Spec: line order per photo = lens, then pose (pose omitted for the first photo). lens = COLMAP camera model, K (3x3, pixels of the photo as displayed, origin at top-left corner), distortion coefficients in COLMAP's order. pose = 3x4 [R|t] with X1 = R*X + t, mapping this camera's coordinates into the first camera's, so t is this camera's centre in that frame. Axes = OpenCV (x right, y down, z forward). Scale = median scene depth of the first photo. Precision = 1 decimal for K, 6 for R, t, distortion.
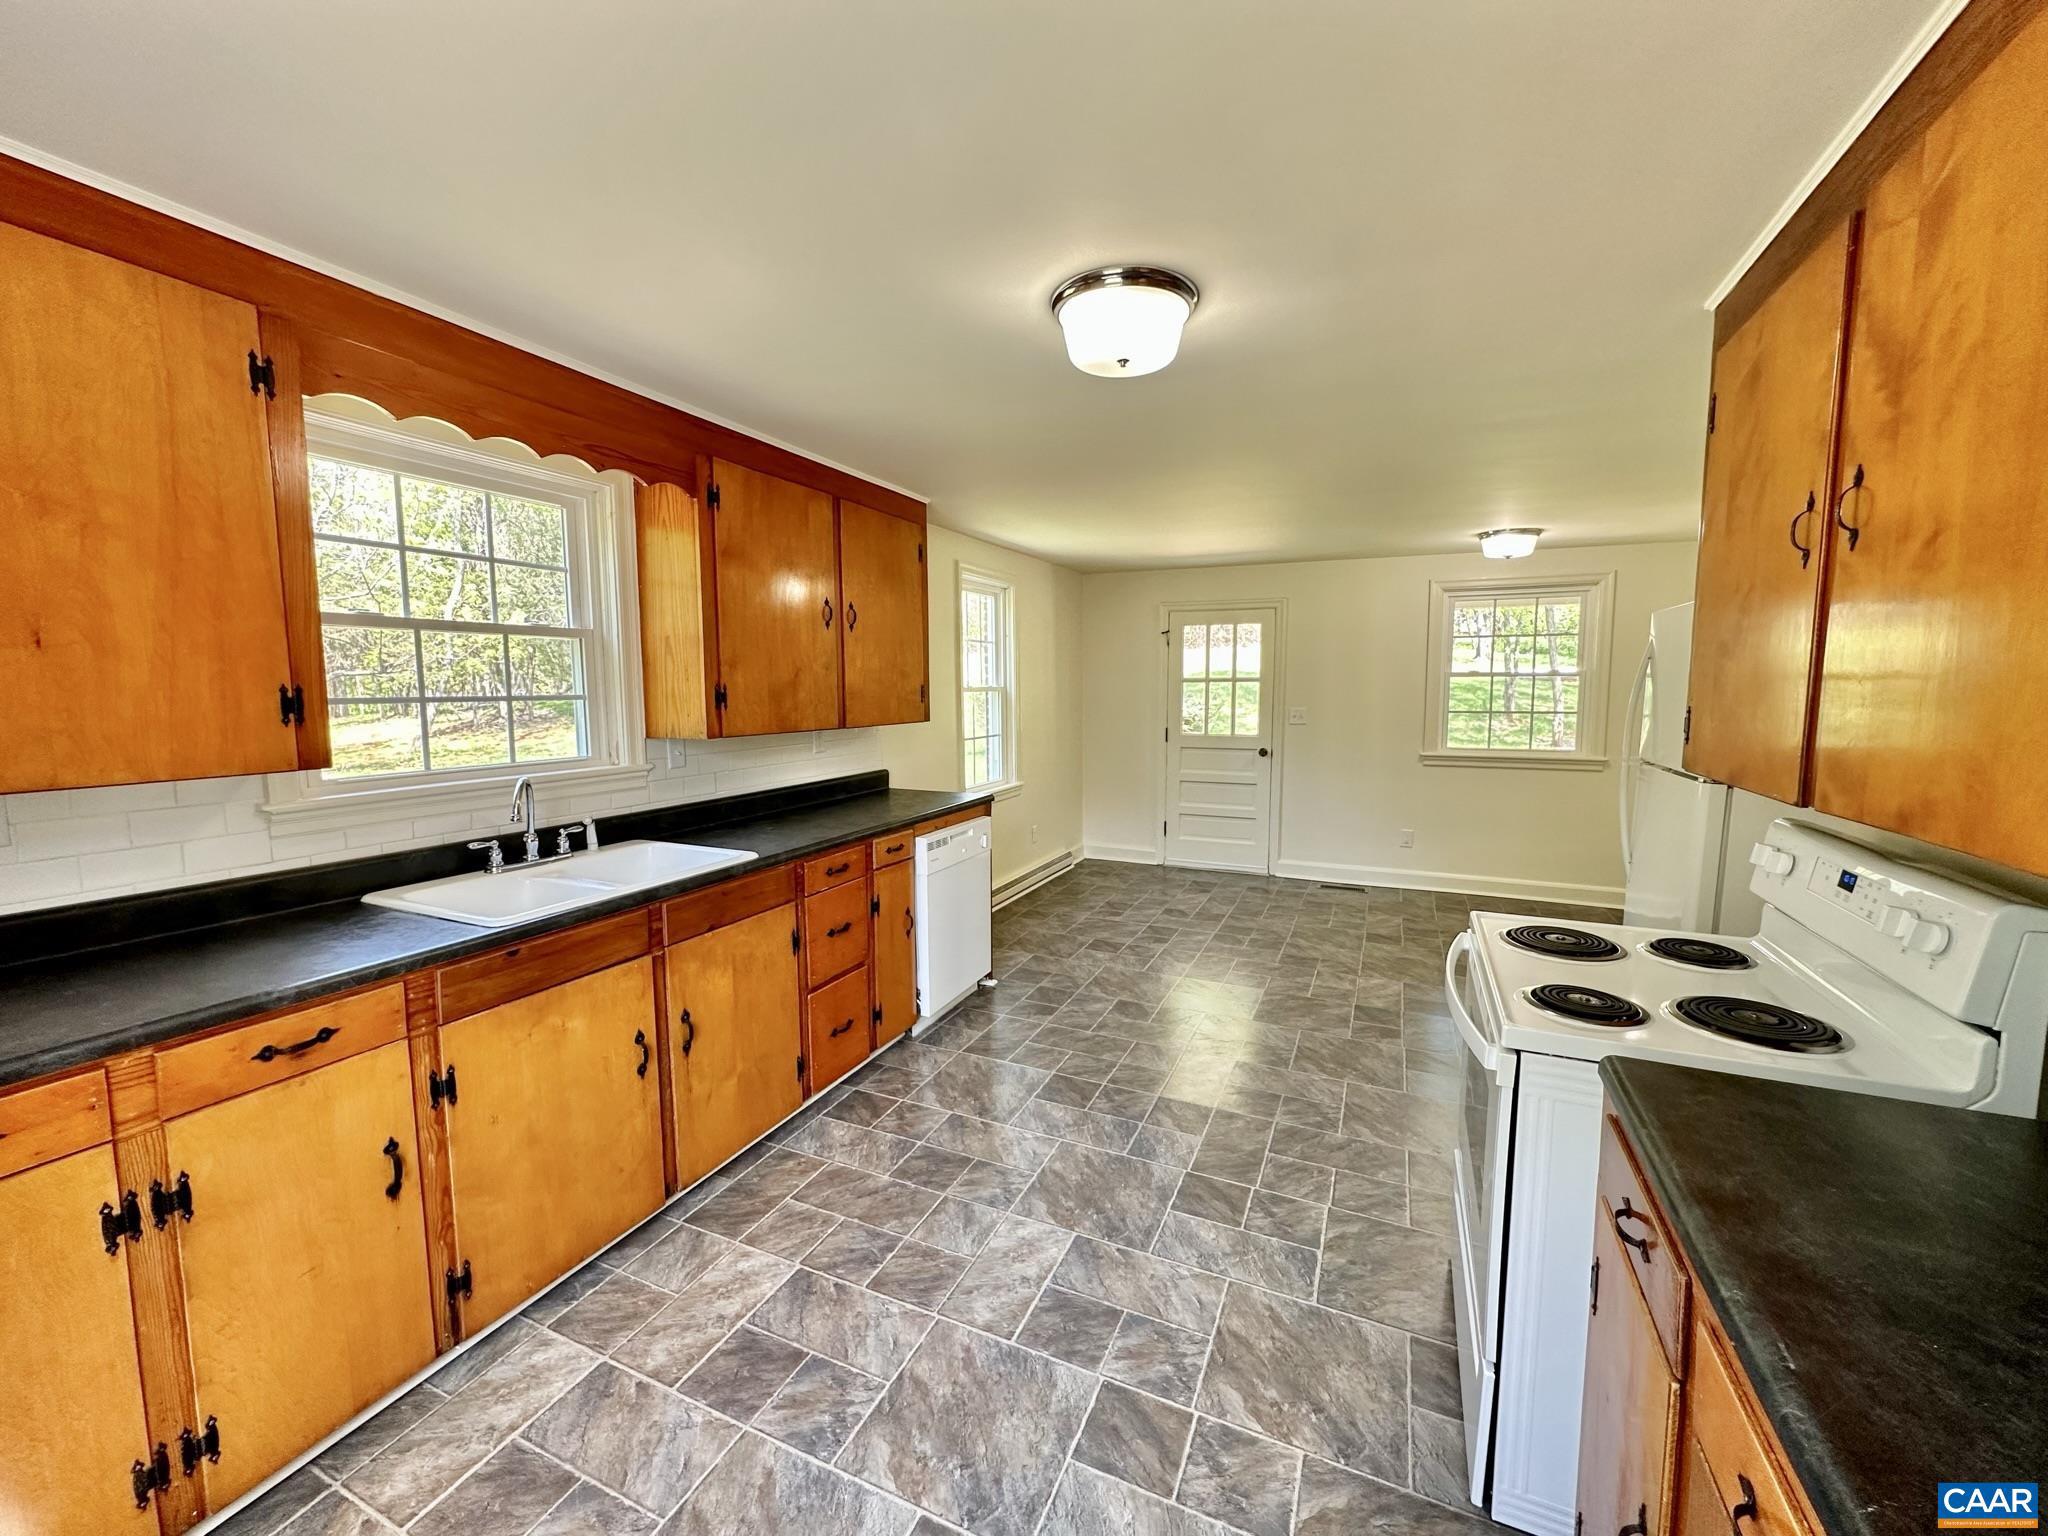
lens RADIAL K [[815.7, 0, 1022.4], [0, 815.7, 769.1], [0, 0, 1]] dist [-0.001208, 0.000890]
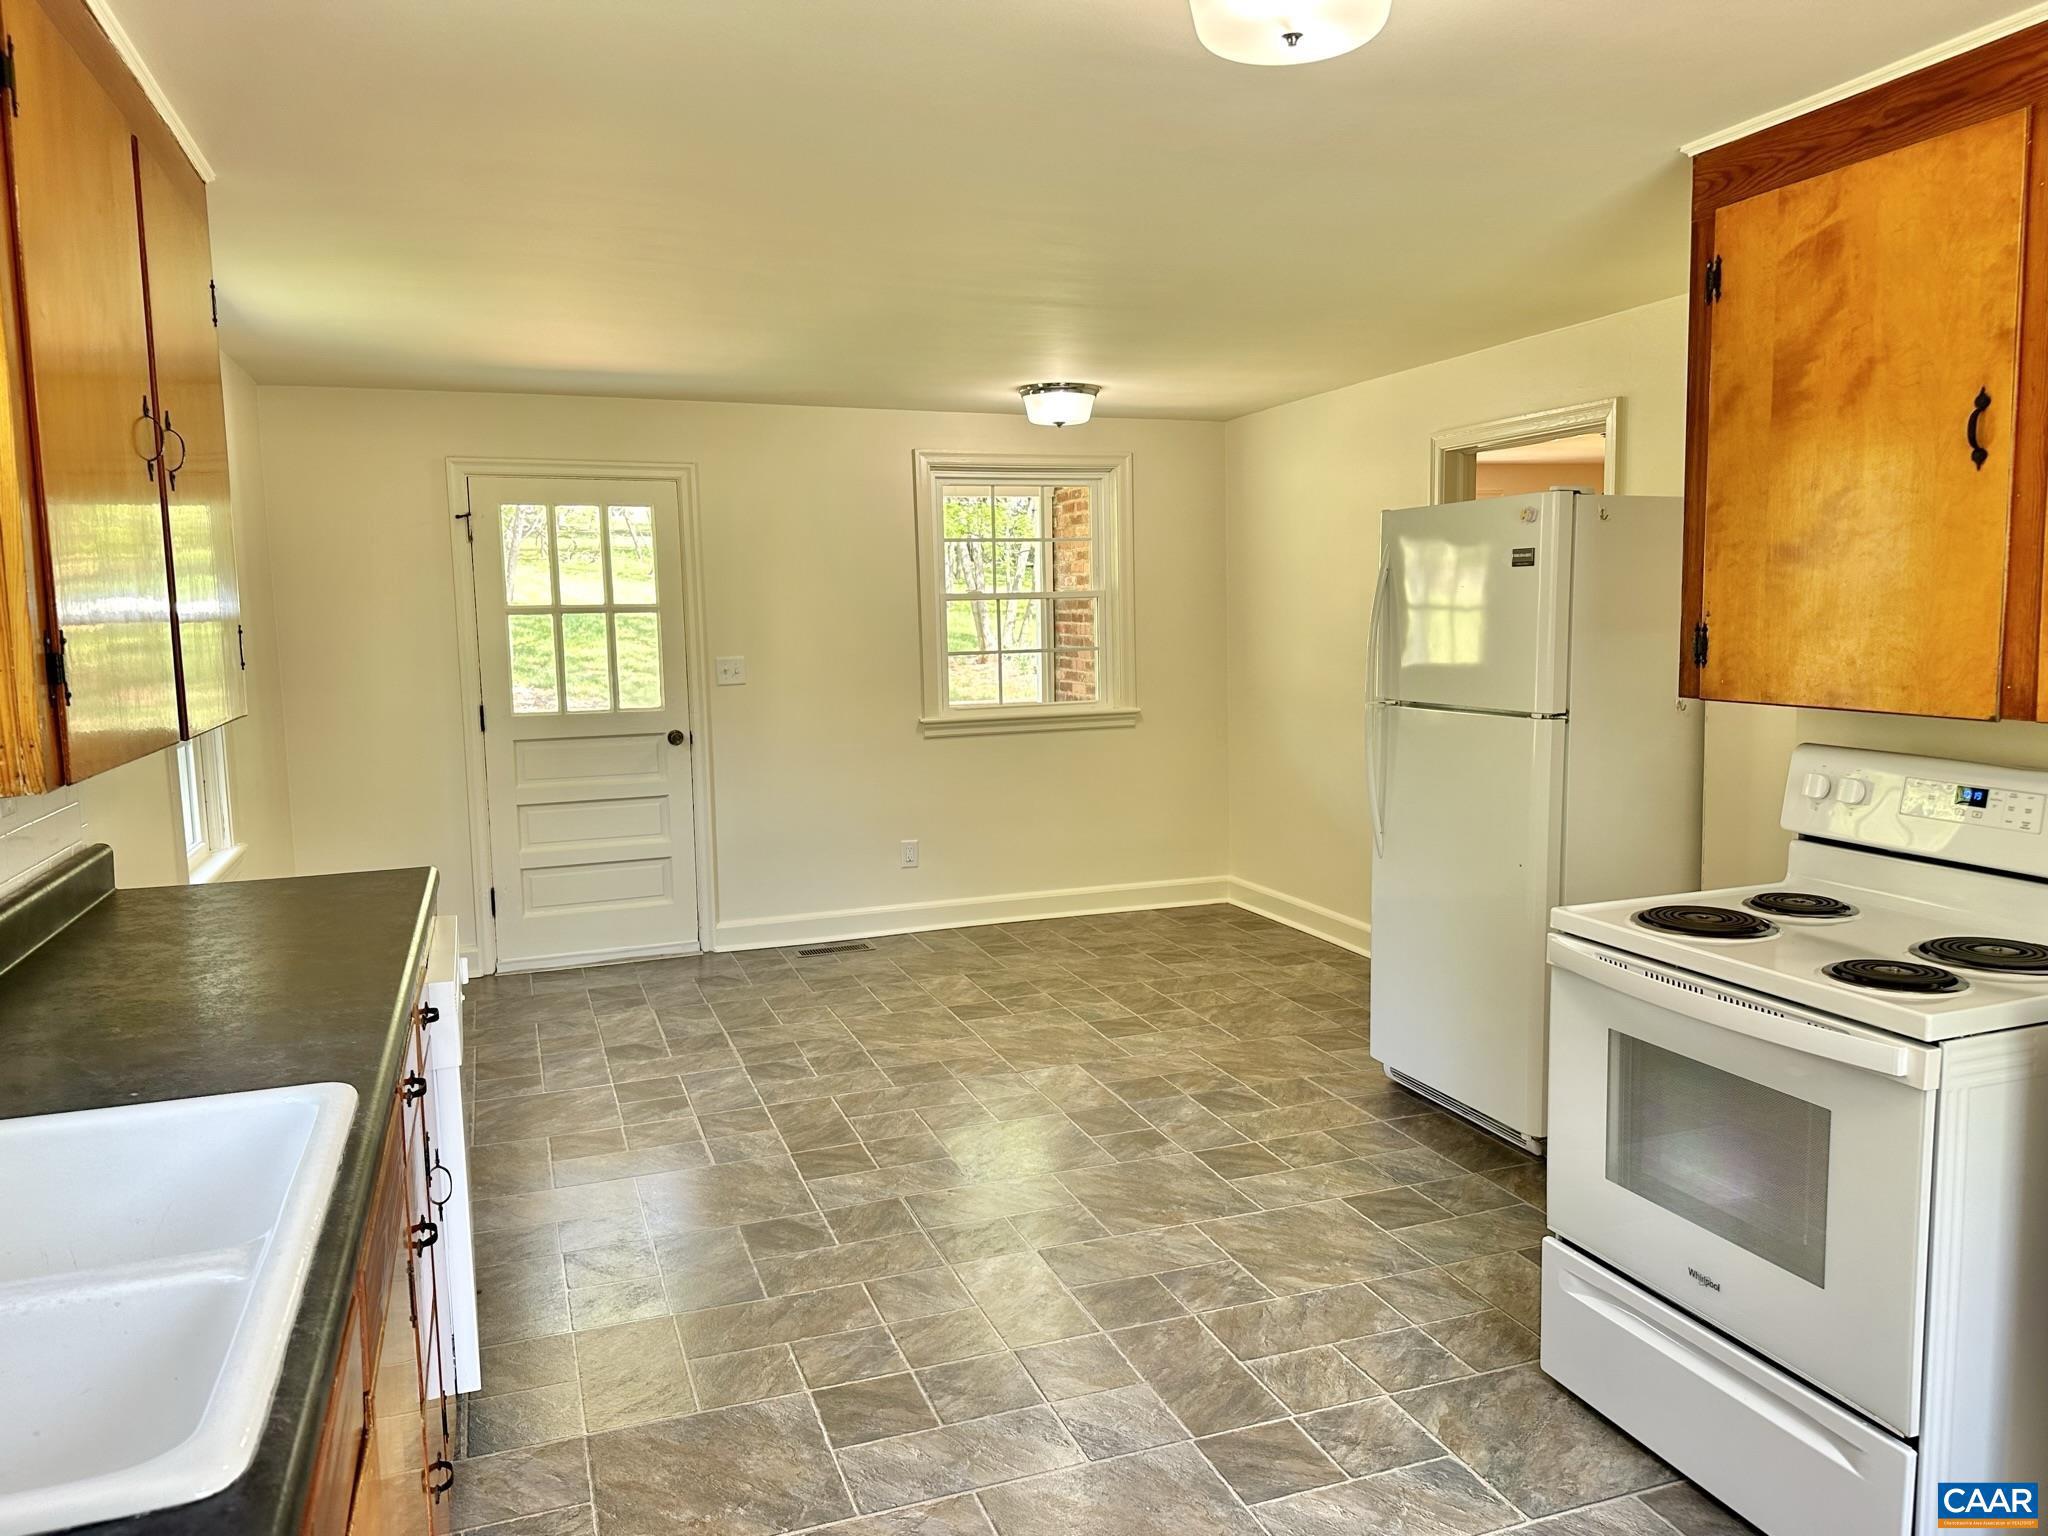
lens RADIAL K [[1428.8, 0, 1022.6], [0, 1428.8, 760.7], [0, 0, 1]] dist [0.049553, -0.052525]
pose [[0.710791, -0.087721, 0.697912, -0.305370], [0.091514, 0.995293, 0.031896, -0.019636], [-0.697425, 0.041198, 0.715473, 0.176558]]
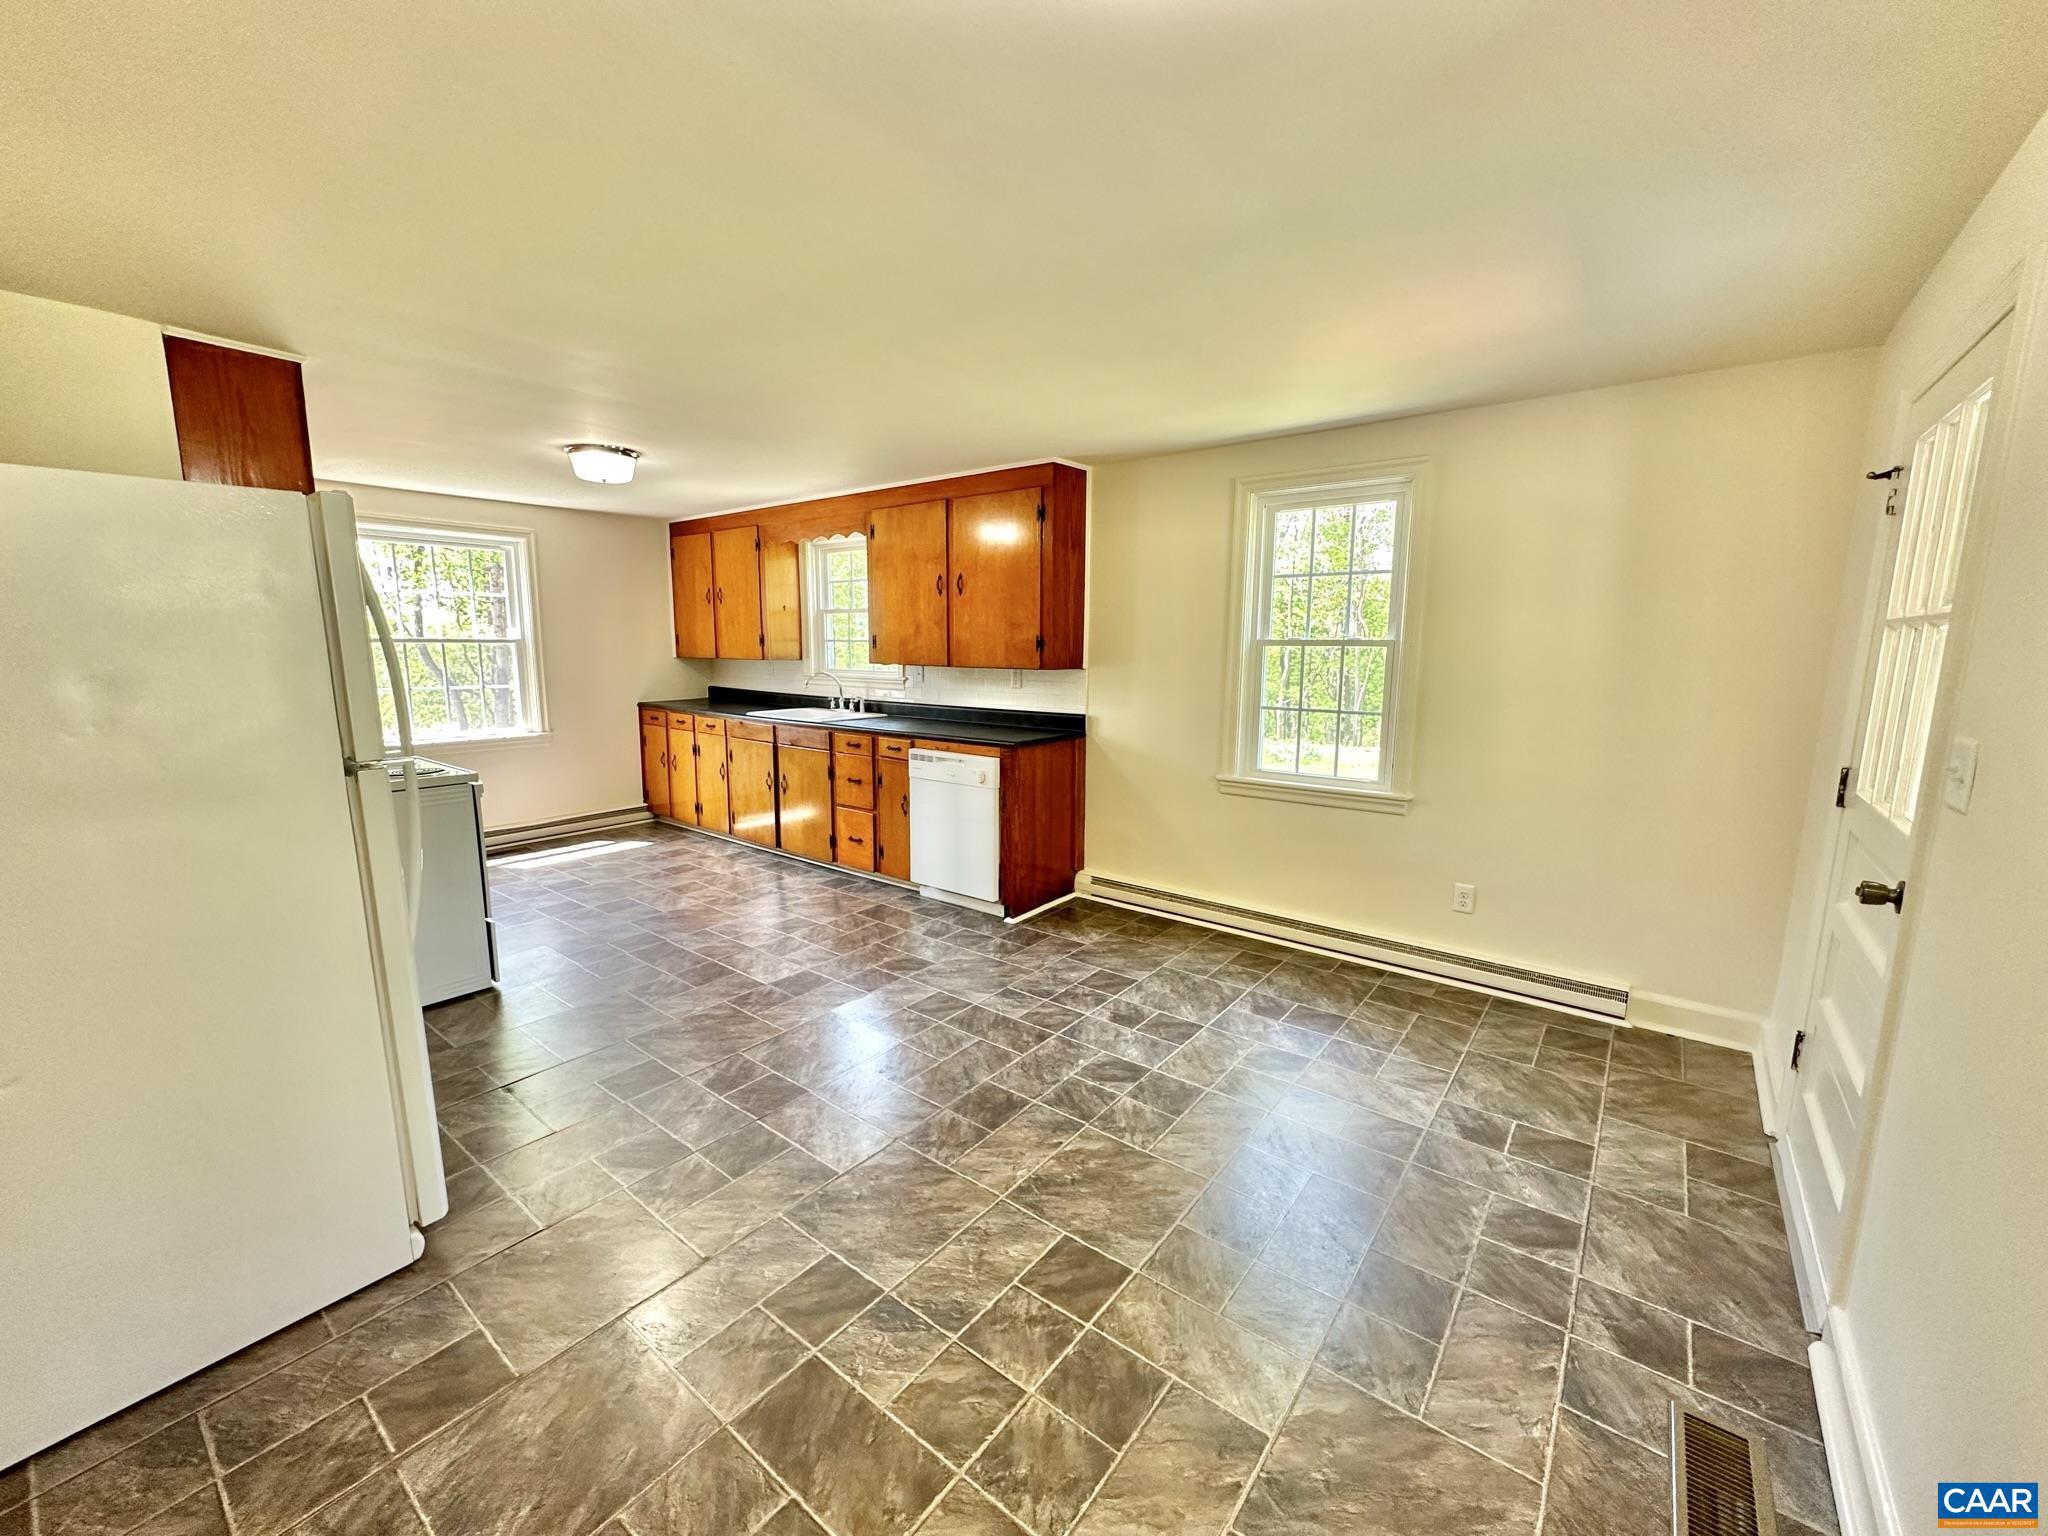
lens RADIAL K [[815.7, 0, 1023.9], [0, 815.7, 766.3], [0, 0, 1]] dist [-0.001208, 0.000890]
pose [[-0.232786, 0.150617, -0.960794, 0.823987], [-0.105075, 0.978256, 0.178813, -0.107545], [0.966835, 0.142581, -0.211899, 1.063770]]
